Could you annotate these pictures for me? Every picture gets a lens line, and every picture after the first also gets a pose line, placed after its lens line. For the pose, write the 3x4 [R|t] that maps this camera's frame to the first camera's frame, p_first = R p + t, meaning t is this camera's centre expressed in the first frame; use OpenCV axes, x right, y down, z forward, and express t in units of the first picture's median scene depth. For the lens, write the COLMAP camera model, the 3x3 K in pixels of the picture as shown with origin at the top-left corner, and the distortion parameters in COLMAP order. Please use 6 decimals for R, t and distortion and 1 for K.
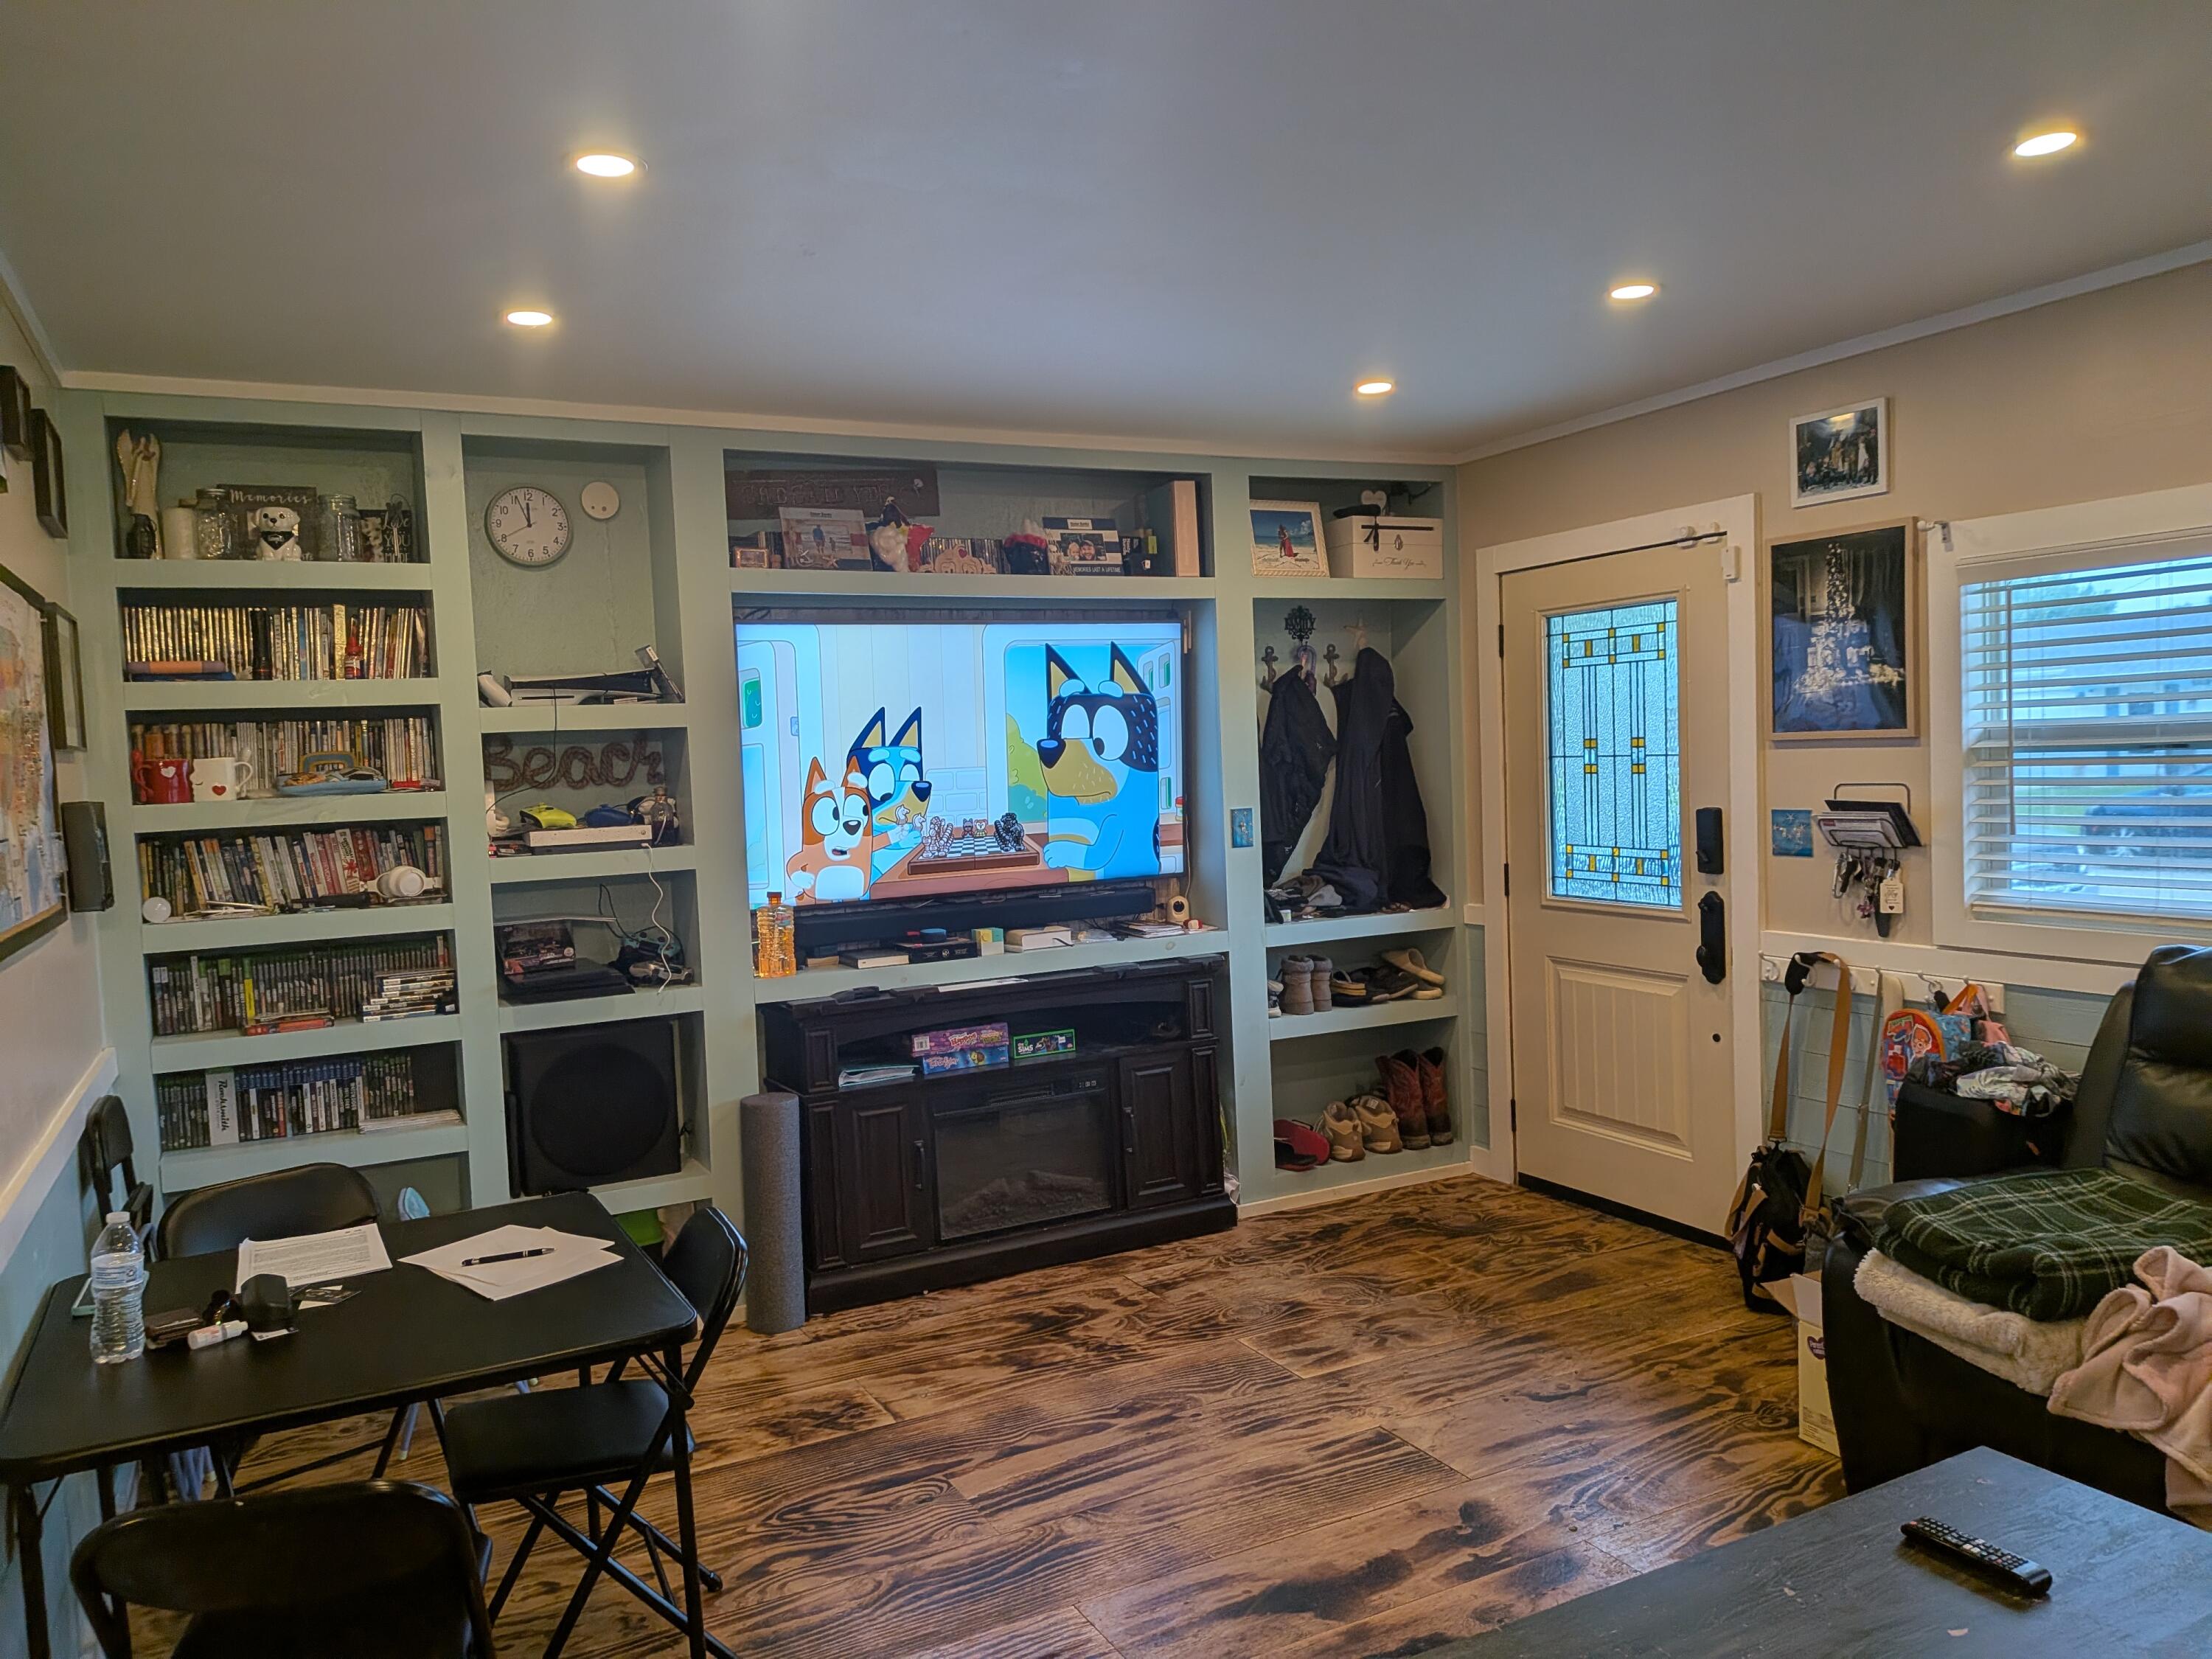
lens RADIAL K [[1573.6, 0, 1097.1], [0, 1573.6, 831.7], [0, 0, 1]] dist [0.084399, -0.138517]
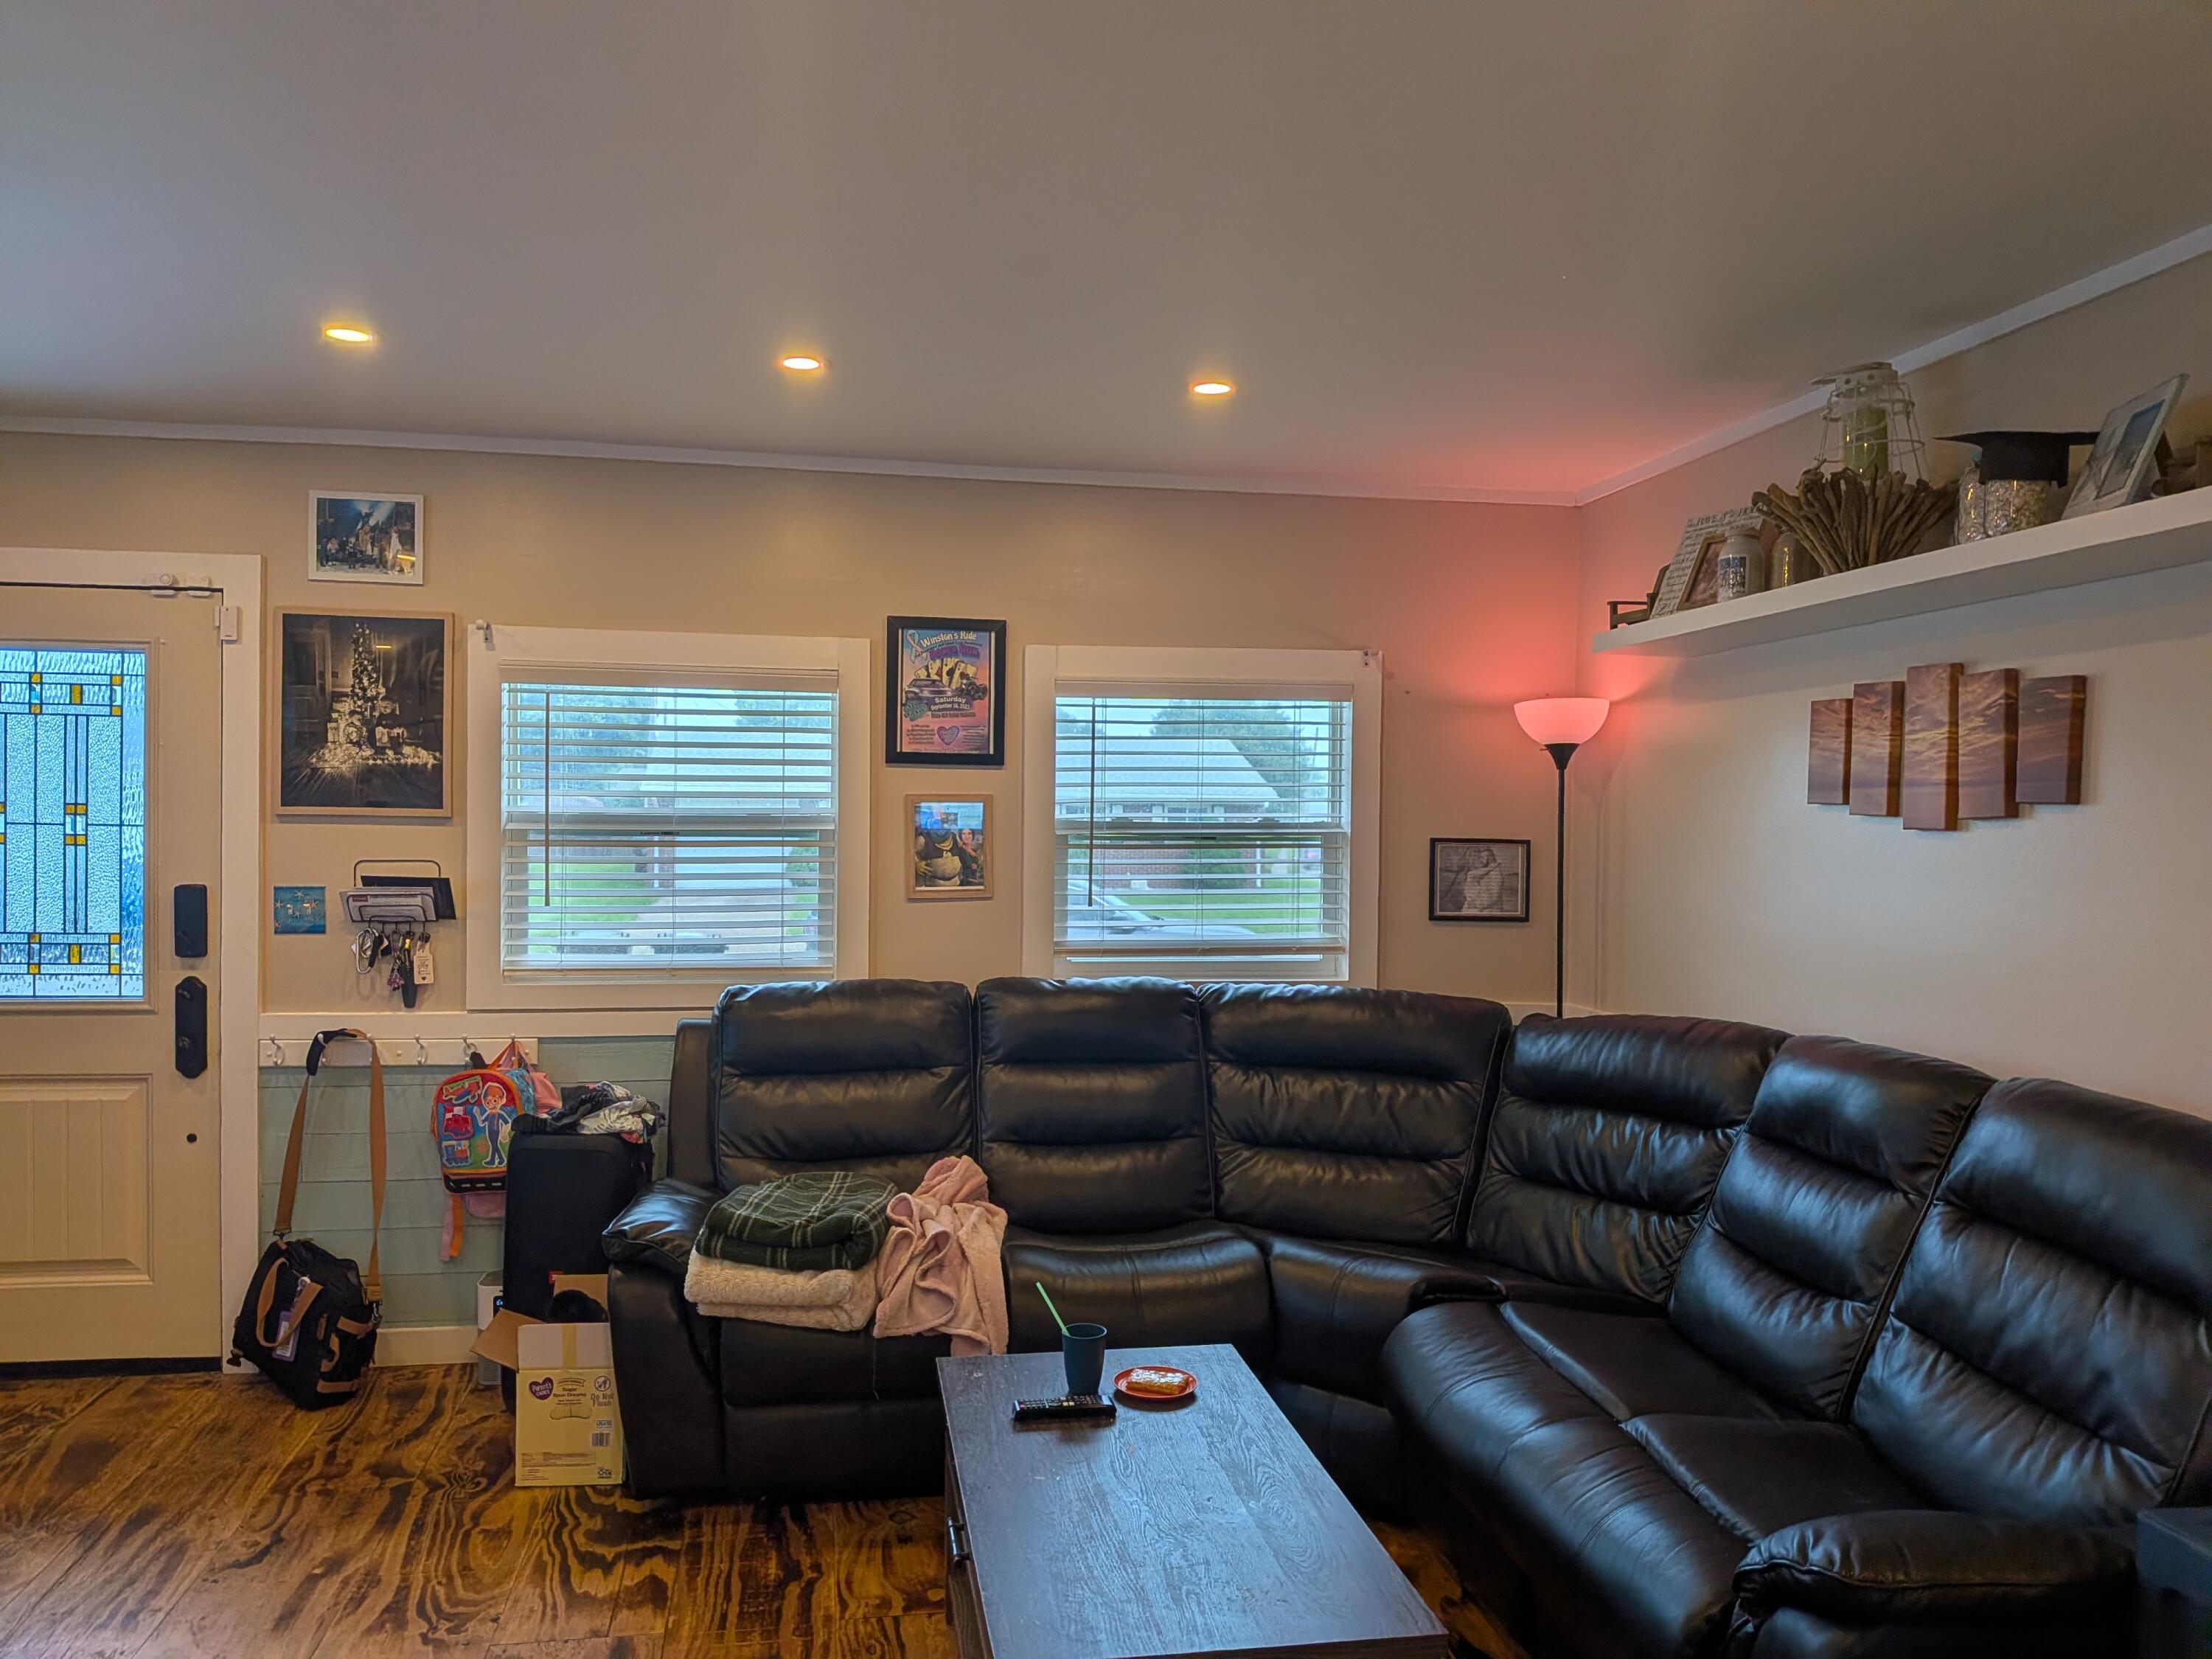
lens RADIAL K [[1573.6, 0, 1097.1], [0, 1573.6, 831.7], [0, 0, 1]] dist [0.084399, -0.138517]
pose [[0.303678, 0.036730, 0.952067, -0.360568], [0.023108, 0.998679, -0.045900, 0.009427], [-0.952495, 0.035939, 0.302428, 0.250888]]
